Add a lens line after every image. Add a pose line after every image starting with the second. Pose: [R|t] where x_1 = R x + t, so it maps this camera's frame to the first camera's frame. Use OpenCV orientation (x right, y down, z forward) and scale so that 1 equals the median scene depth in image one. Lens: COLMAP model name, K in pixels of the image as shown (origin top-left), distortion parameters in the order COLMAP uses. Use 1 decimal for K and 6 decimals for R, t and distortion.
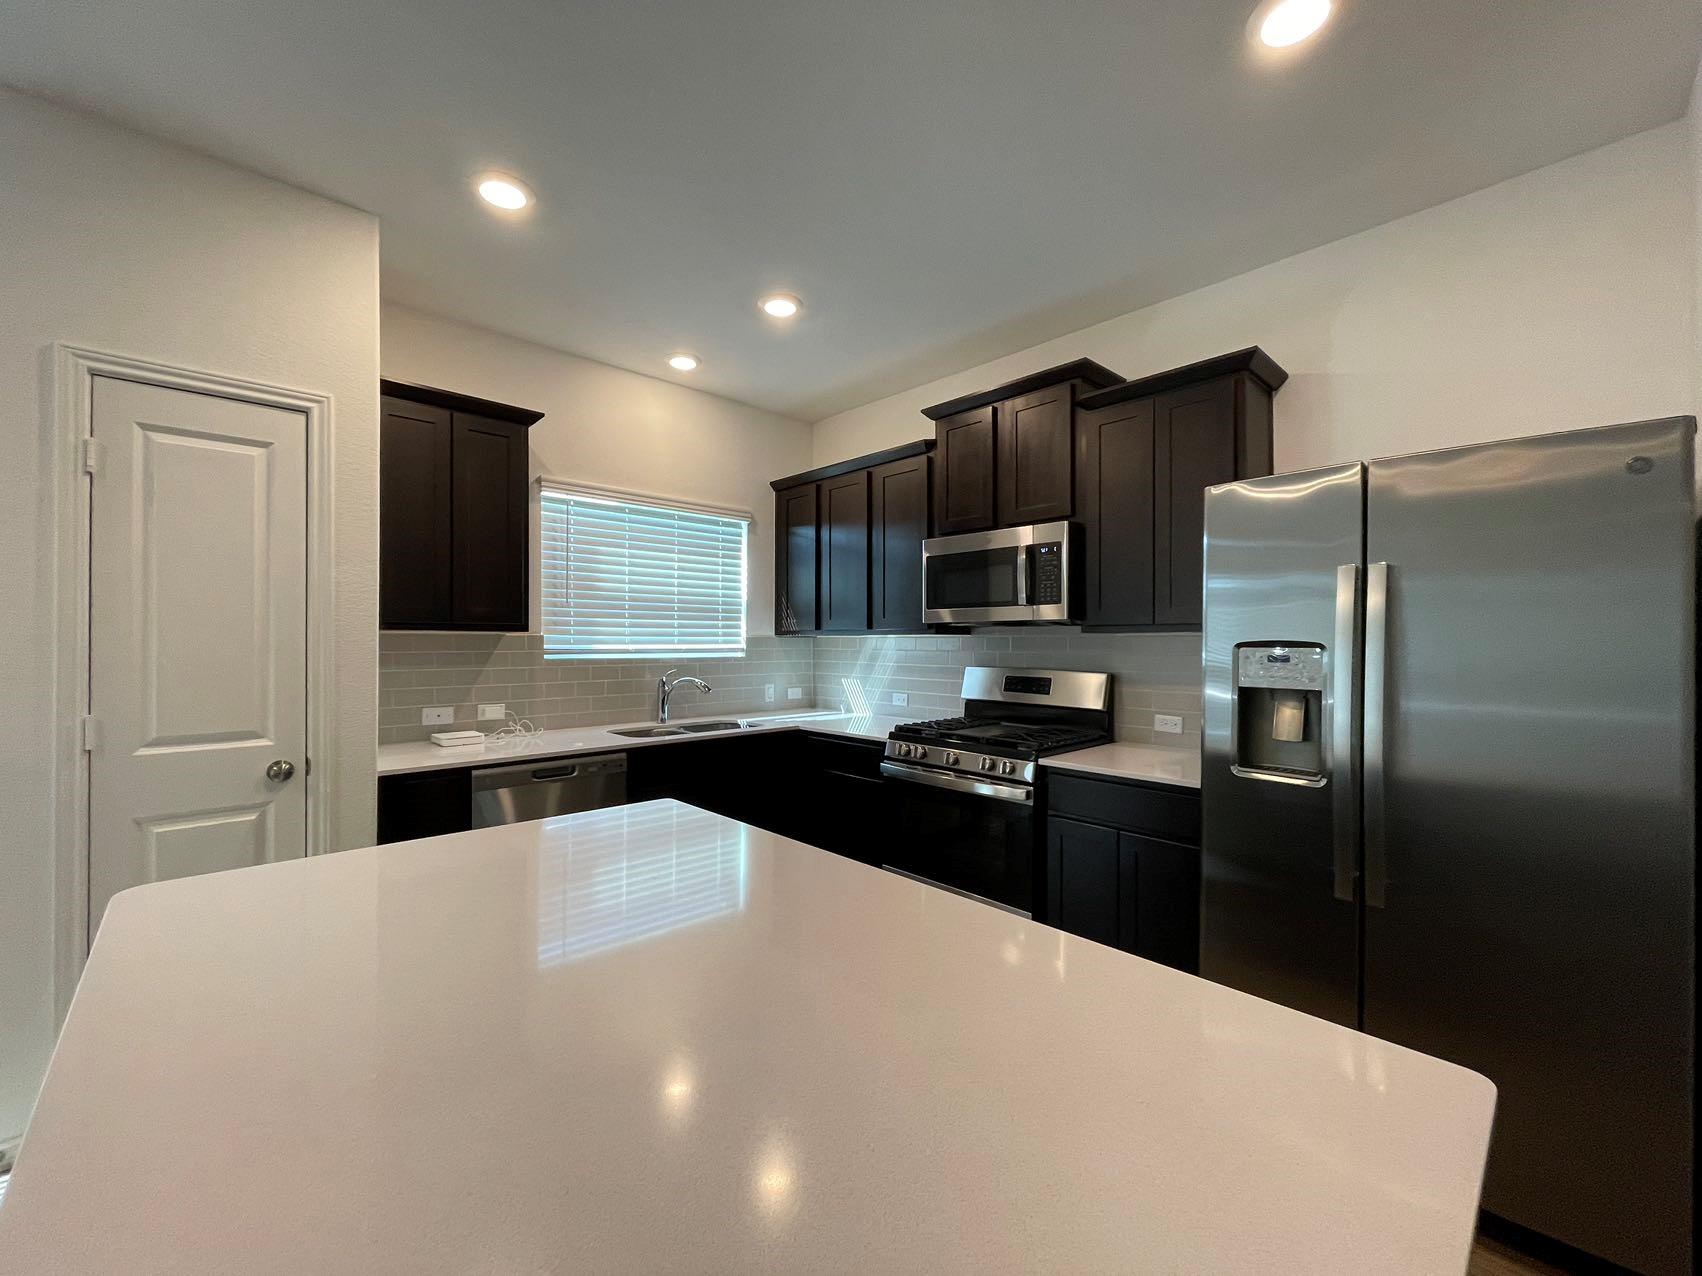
lens RADIAL K [[680.5, 0, 851.0], [0, 680.5, 638.0], [0, 0, 1]] dist [-0.003079, -0.000376]
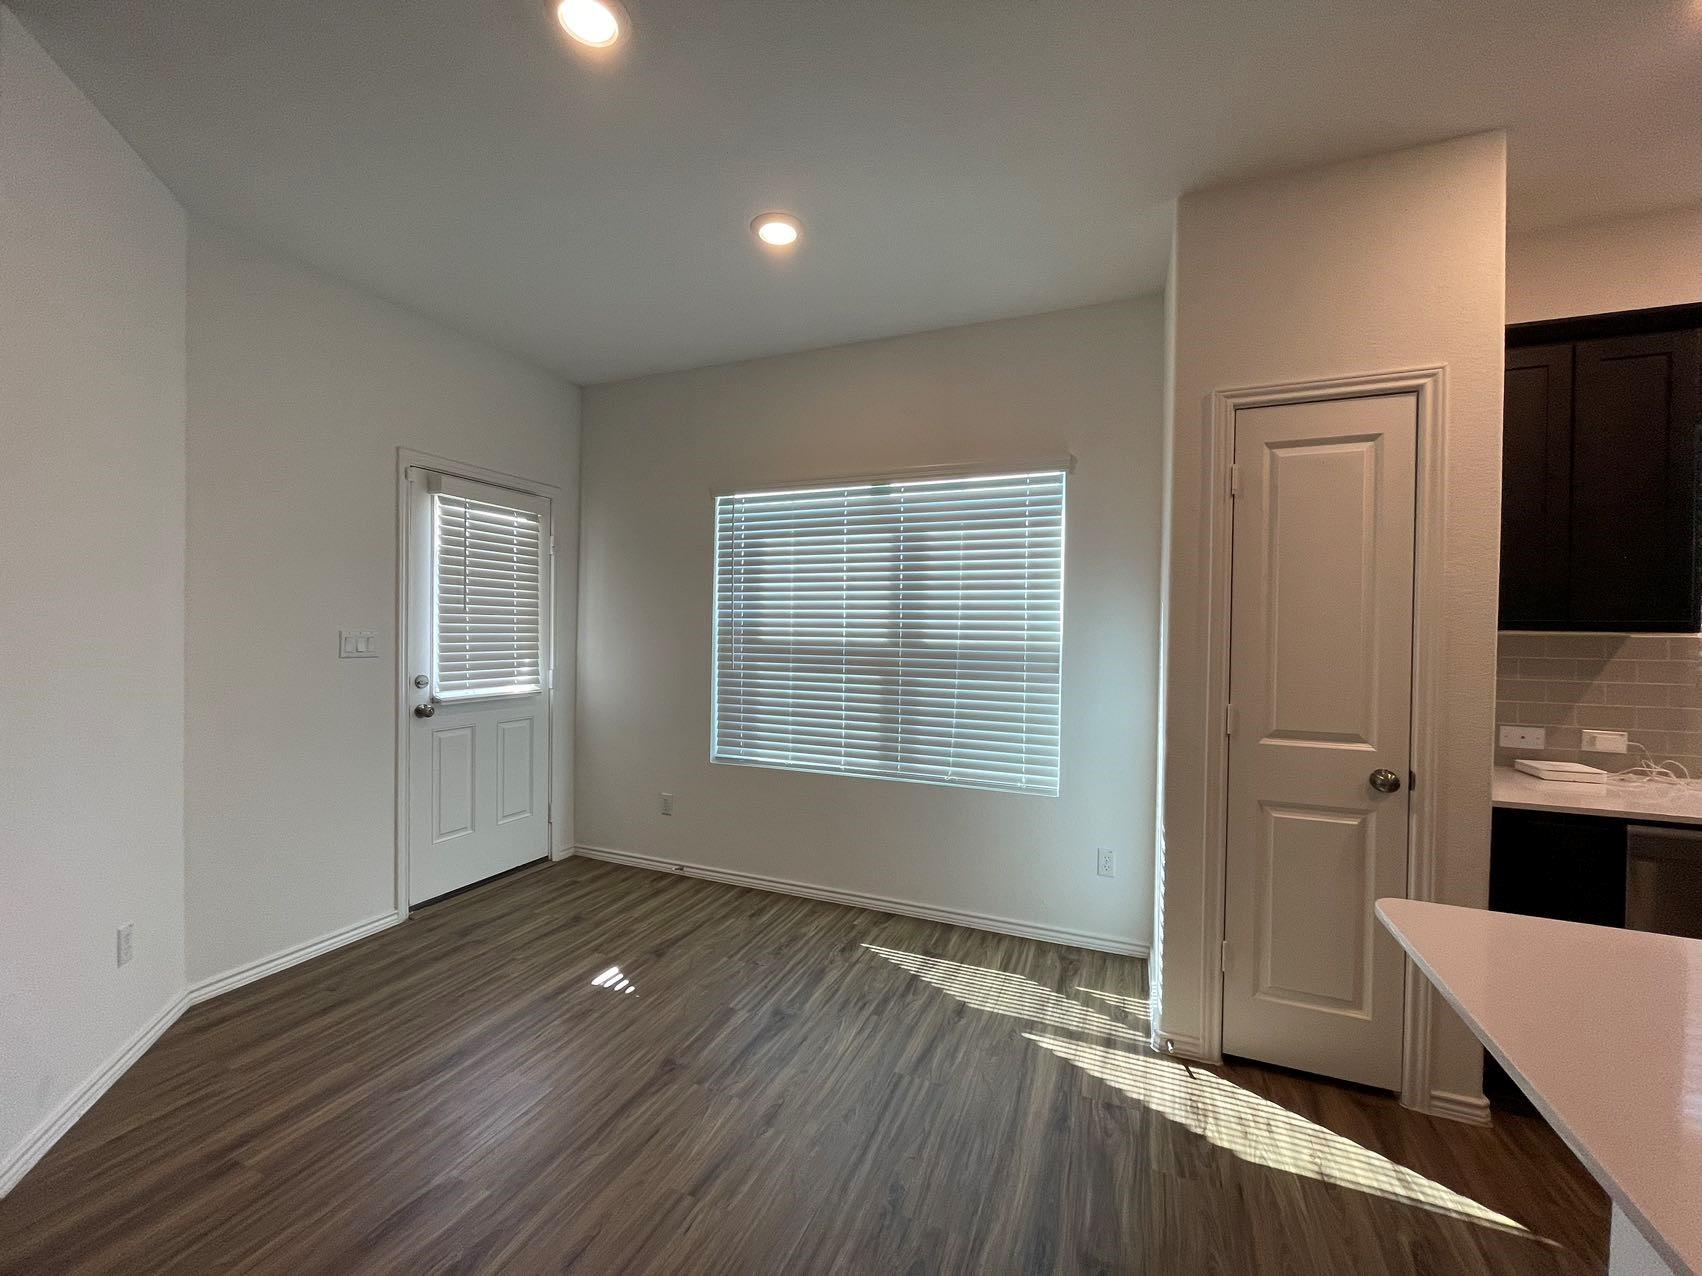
lens RADIAL K [[680.5, 0, 851.0], [0, 680.5, 638.0], [0, 0, 1]] dist [-0.003079, -0.000376]
pose [[0.410238, 0.014523, -0.911863, -0.279975], [-0.008359, 0.999891, 0.012165, -0.007201], [0.911940, 0.002631, 0.410315, -0.062370]]
